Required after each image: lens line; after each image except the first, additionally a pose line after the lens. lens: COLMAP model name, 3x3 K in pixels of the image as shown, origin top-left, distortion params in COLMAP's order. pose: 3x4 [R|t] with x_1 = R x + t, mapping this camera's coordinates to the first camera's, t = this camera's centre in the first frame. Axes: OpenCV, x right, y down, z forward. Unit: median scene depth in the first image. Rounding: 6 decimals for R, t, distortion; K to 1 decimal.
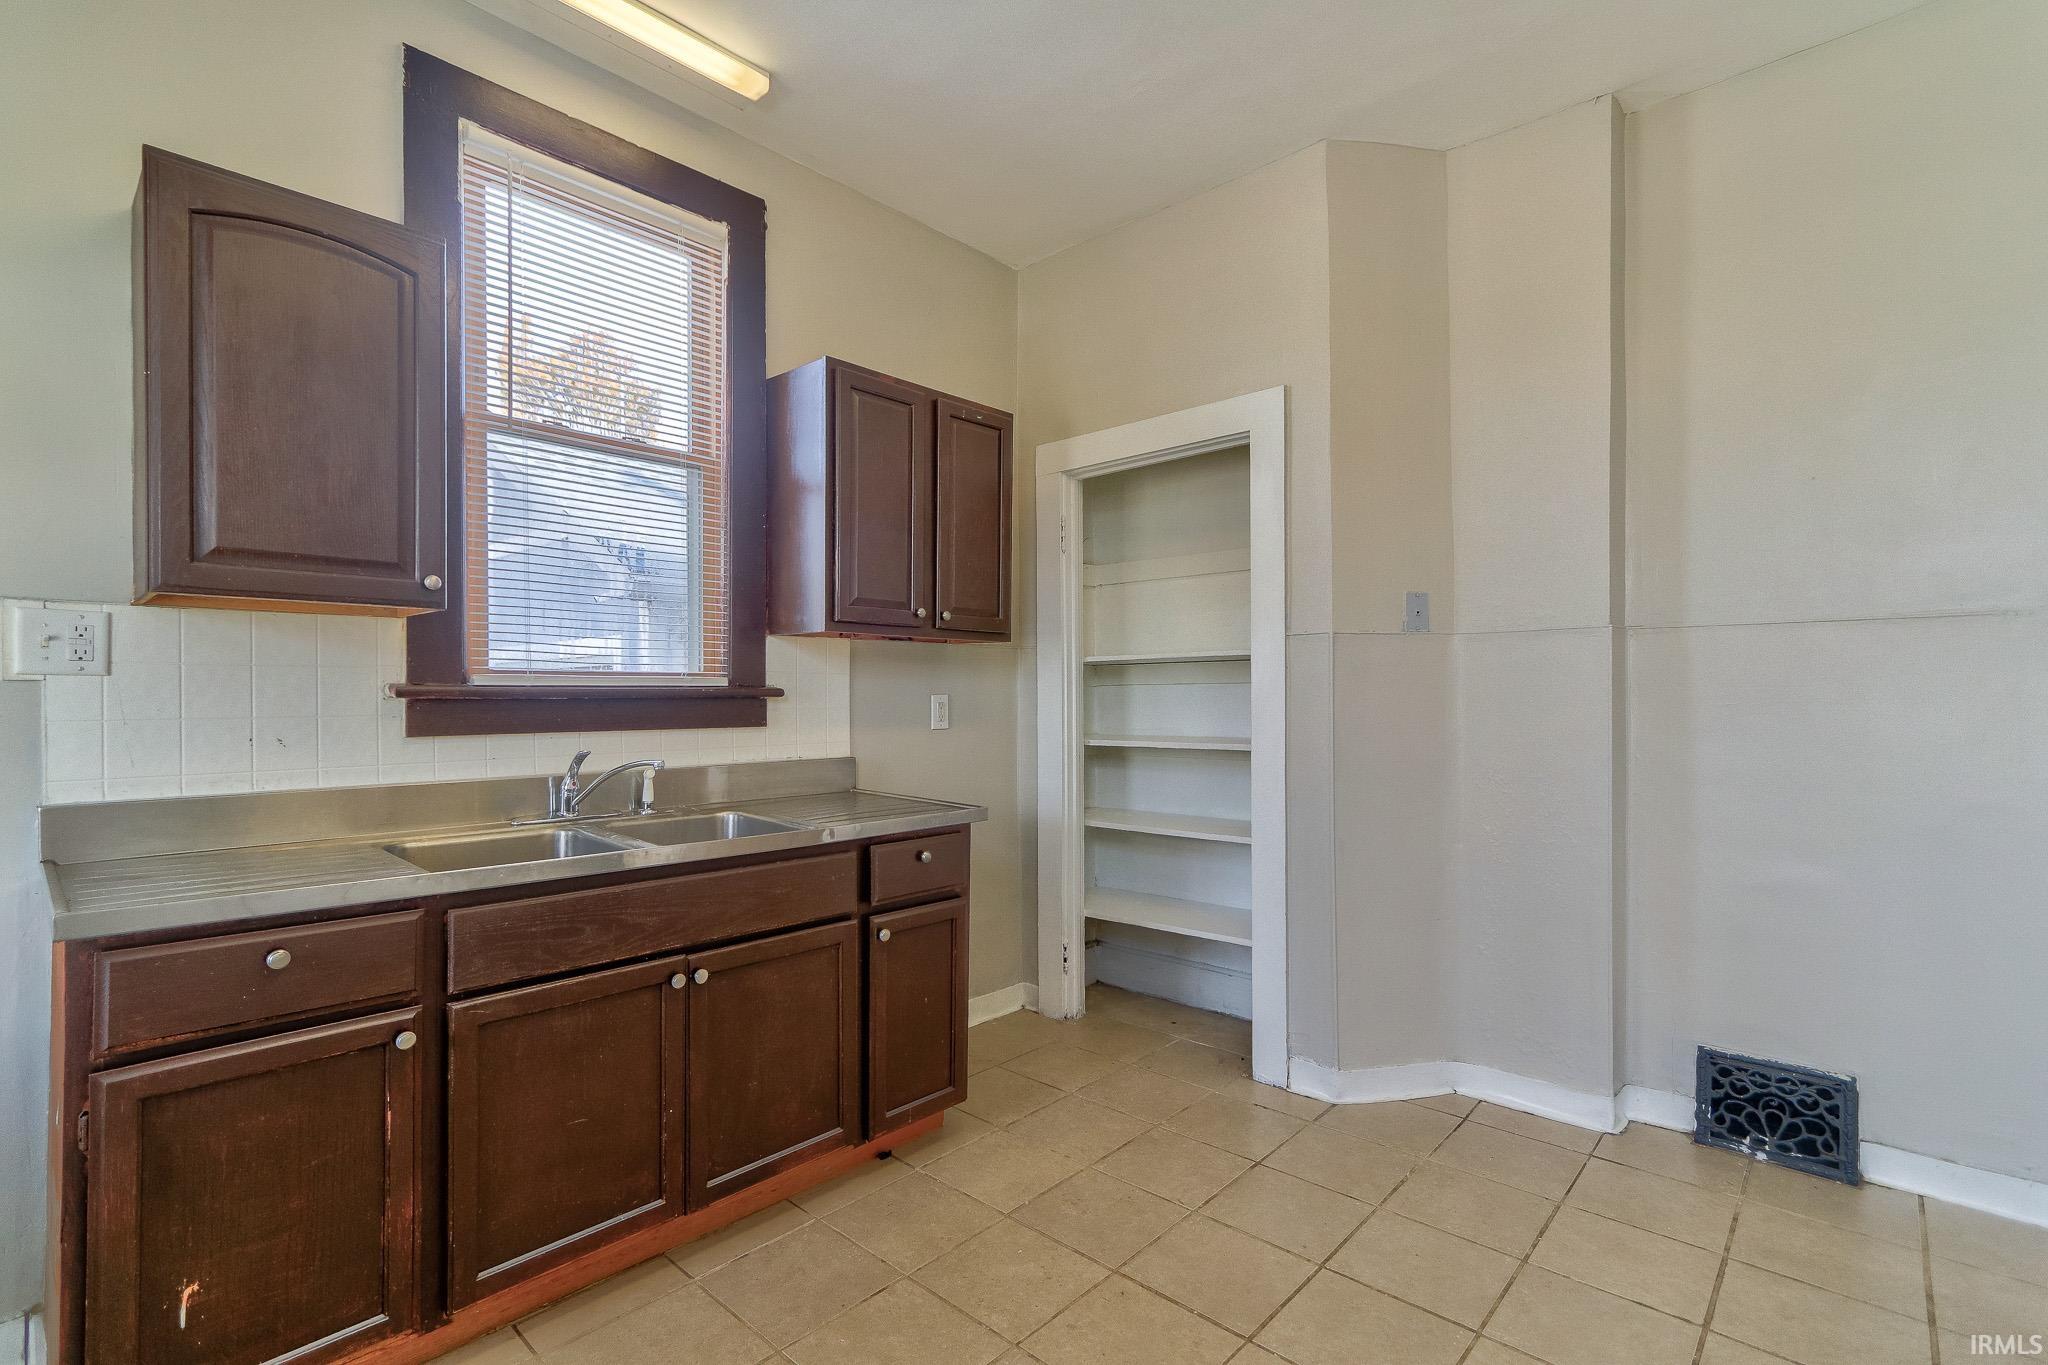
lens RADIAL K [[945.8, 0, 1004.7], [0, 945.8, 693.7], [0, 0, 1]] dist [0.003832, 0.001174]
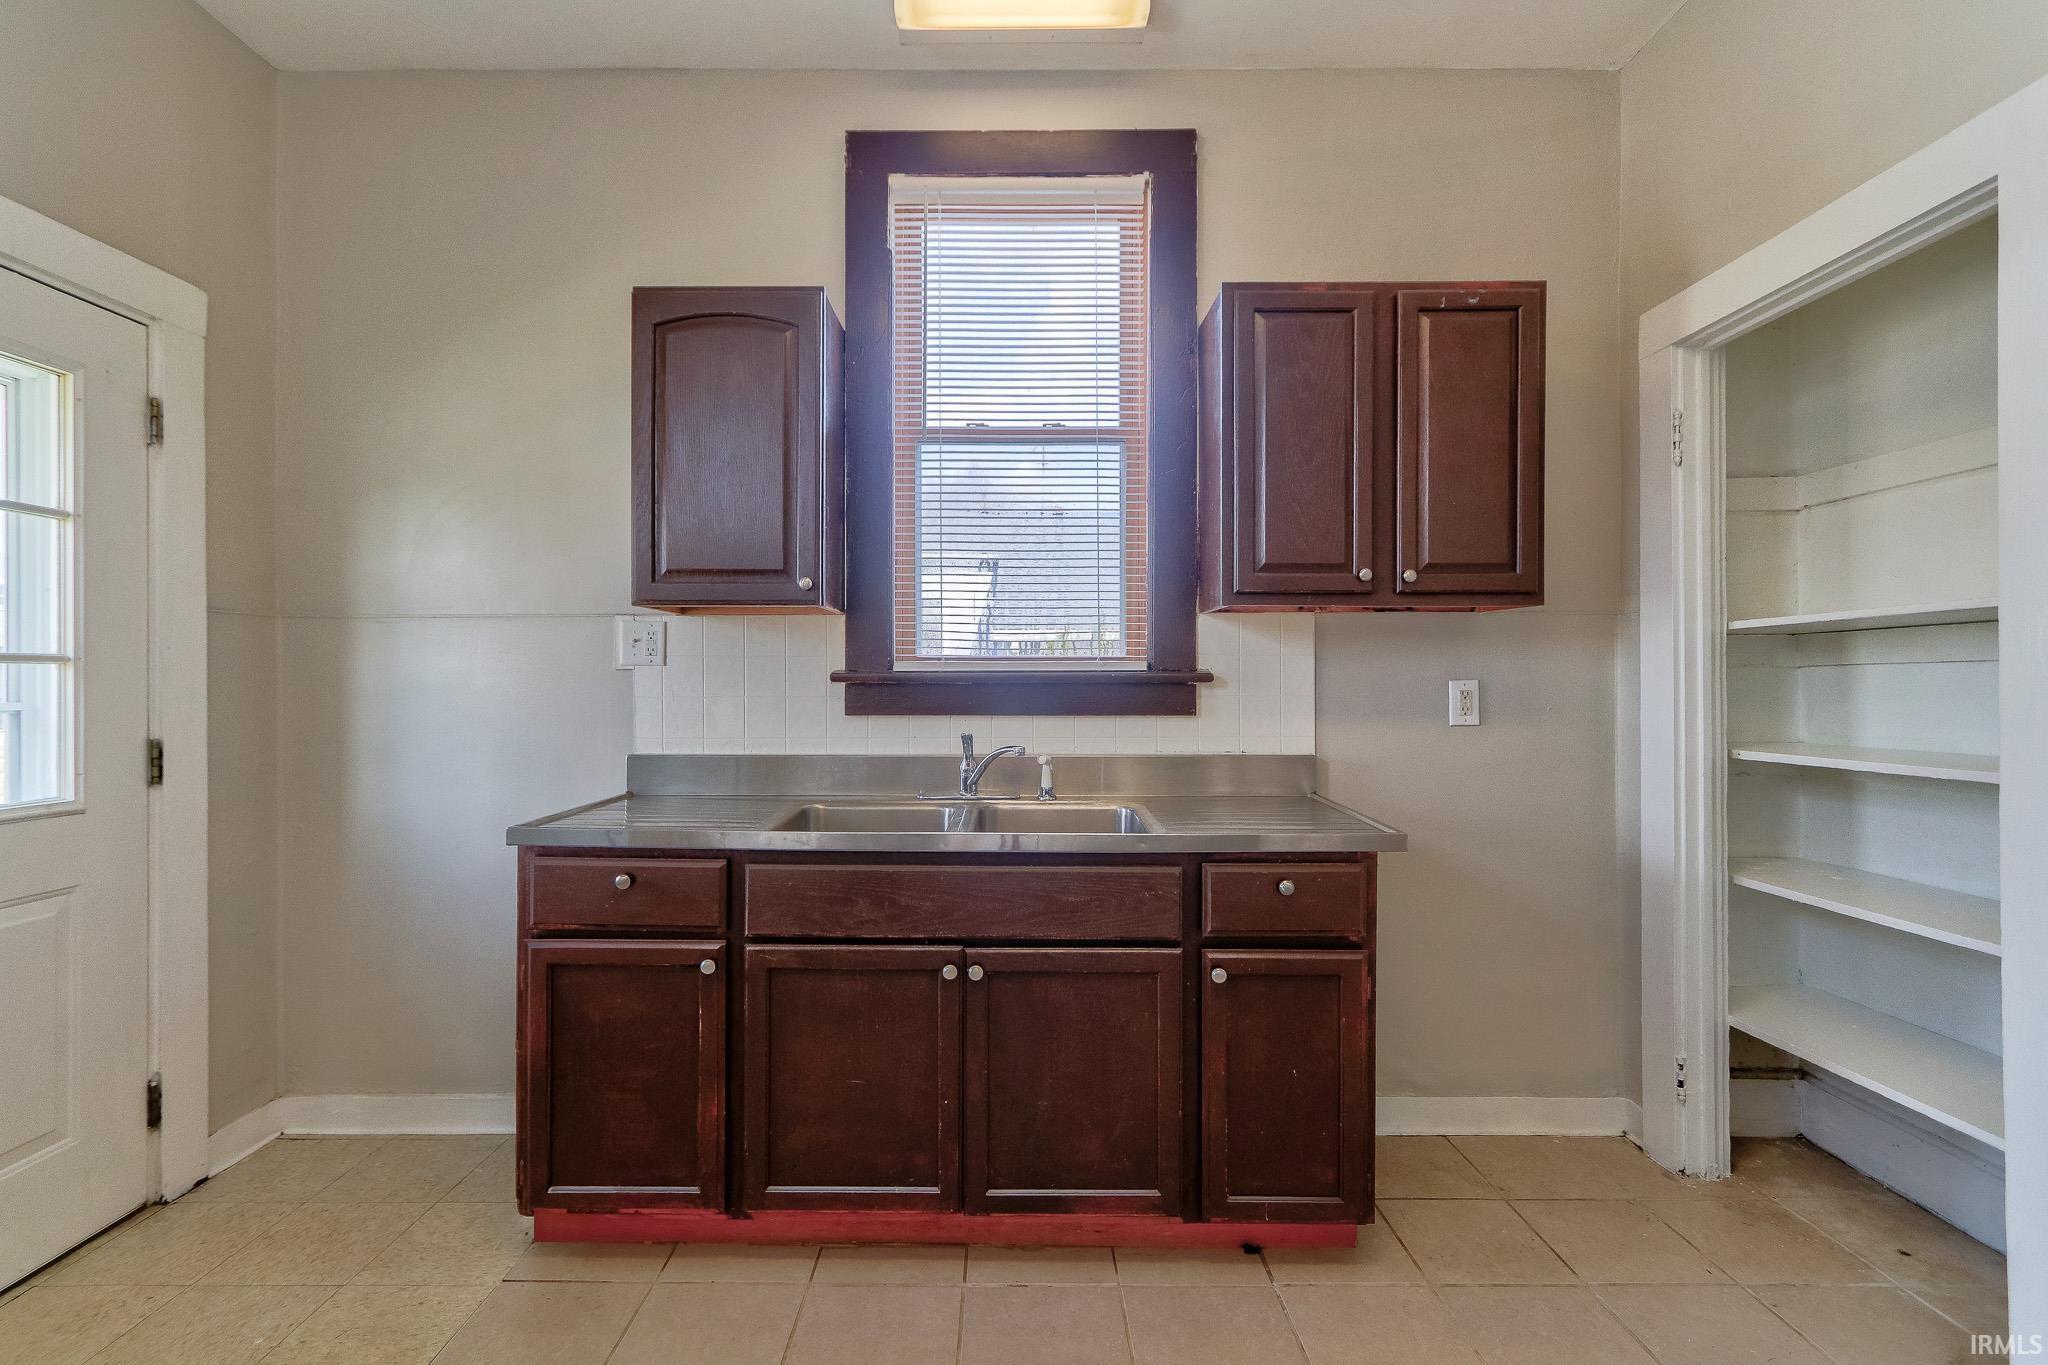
lens RADIAL K [[955.6, 0, 1009.0], [0, 955.6, 677.3], [0, 0, 1]] dist [0.000891, 0.000836]
pose [[0.682117, -0.001226, -0.731242, 0.320525], [-0.000778, 0.999997, -0.002403, 0.001007], [0.731243, 0.002208, 0.682113, 0.281762]]
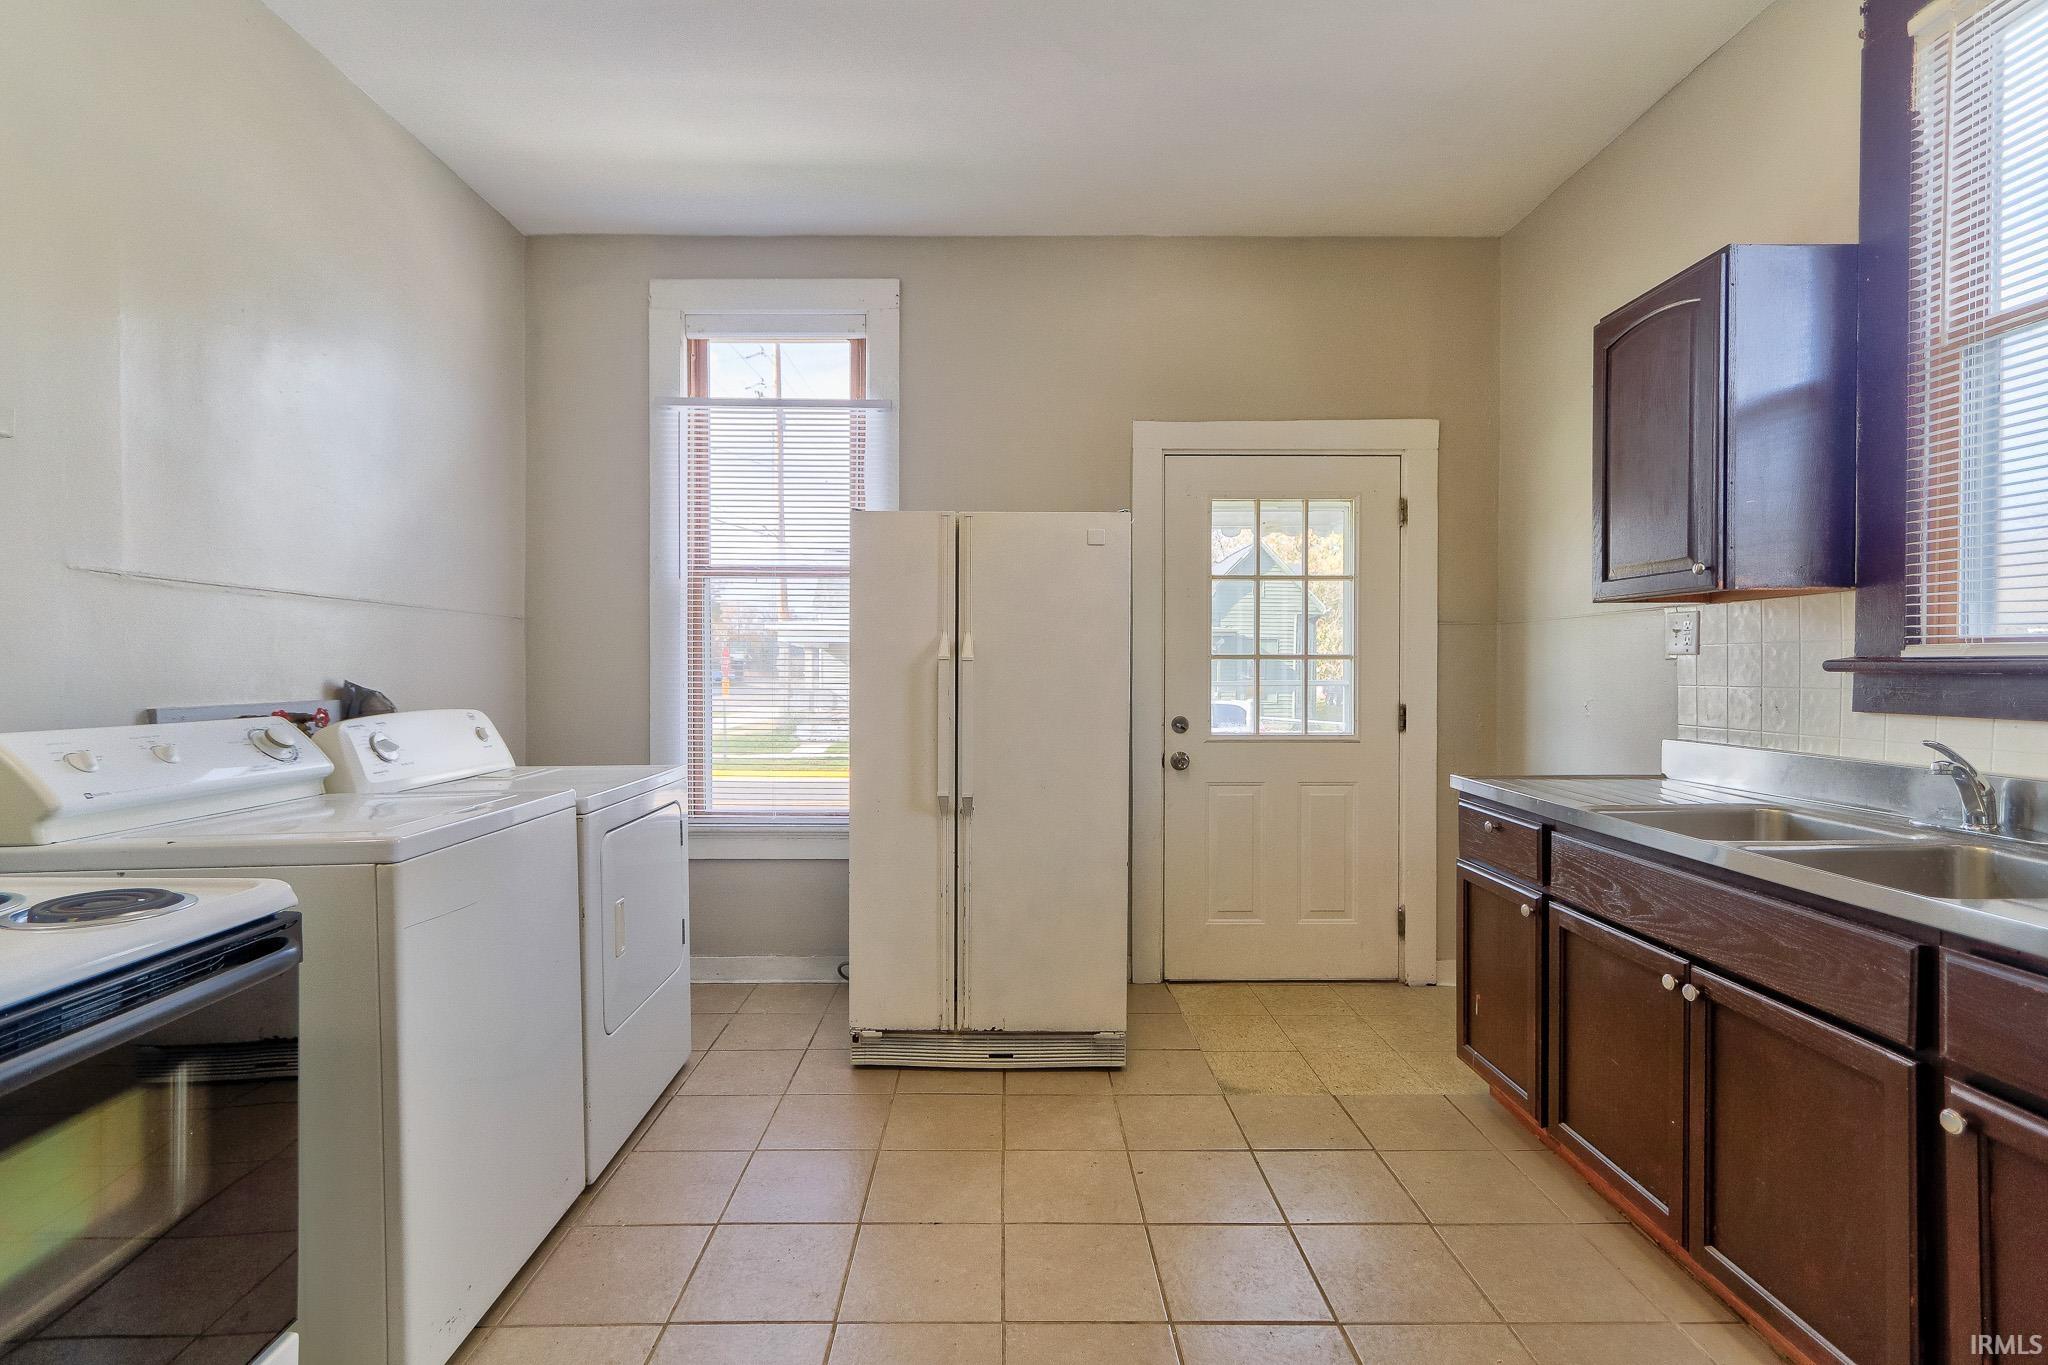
lens RADIAL K [[953.2, 0, 1011.8], [0, 953.2, 671.4], [0, 0, 1]] dist [-0.000894, 0.000456]
pose [[-0.724016, 0.005155, -0.689764, 0.570422], [0.001832, 0.999983, 0.005551, -0.001831], [0.689781, 0.002755, -0.724013, 0.935409]]
